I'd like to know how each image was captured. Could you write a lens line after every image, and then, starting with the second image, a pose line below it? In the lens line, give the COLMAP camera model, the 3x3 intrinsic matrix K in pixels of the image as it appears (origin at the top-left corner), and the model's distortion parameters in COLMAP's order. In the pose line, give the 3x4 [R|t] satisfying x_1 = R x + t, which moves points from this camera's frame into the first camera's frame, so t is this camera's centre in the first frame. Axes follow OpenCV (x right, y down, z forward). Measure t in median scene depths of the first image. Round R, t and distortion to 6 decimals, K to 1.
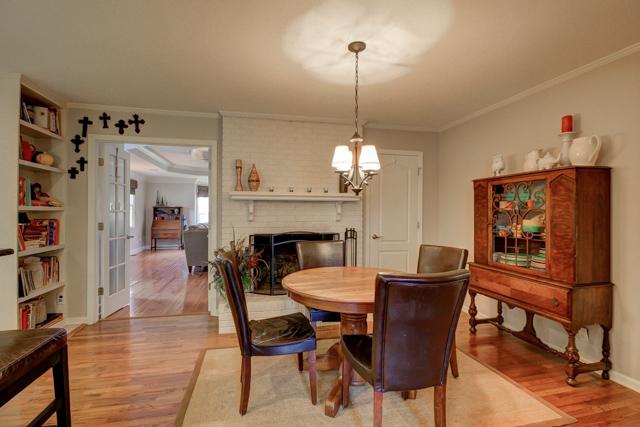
lens RADIAL K [[293.1, 0, 318.0], [0, 293.1, 211.2], [0, 0, 1]] dist [-0.013825, 0.000414]
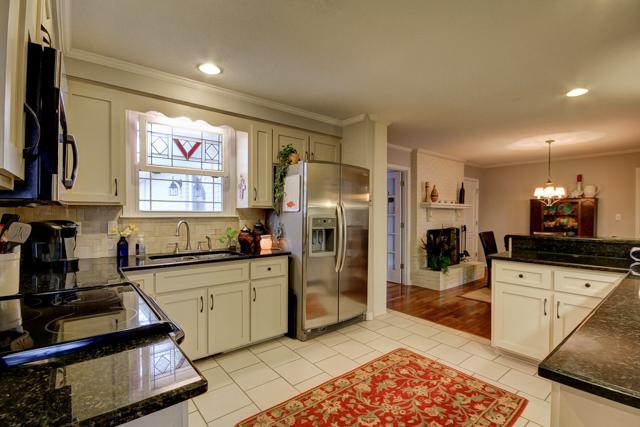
lens RADIAL K [[293.1, 0, 319.0], [0, 293.1, 215.2], [0, 0, 1]] dist [-0.013825, 0.000414]
pose [[0.900327, -0.001651, 0.435210, -1.440362], [-0.001395, 0.999977, 0.006679, -0.010354], [-0.435211, -0.006621, 0.900304, -0.129117]]
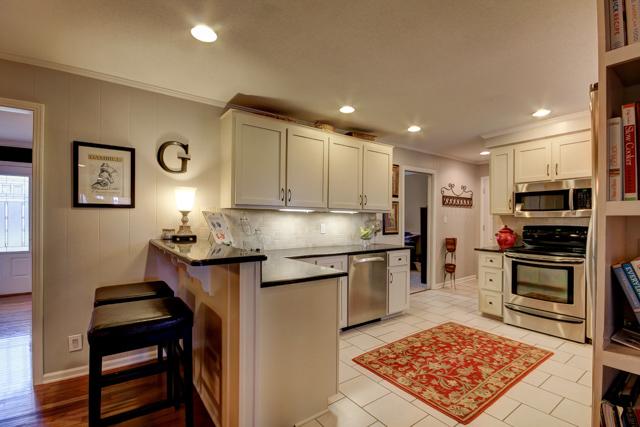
lens RADIAL K [[293.1, 0, 321.9], [0, 293.1, 219.1], [0, 0, 1]] dist [-0.013825, 0.000414]
pose [[-0.916833, -0.006156, -0.399223, -0.489458], [-0.003490, 0.999966, -0.007405, -0.000501], [0.399255, -0.005396, -0.916824, 0.824063]]
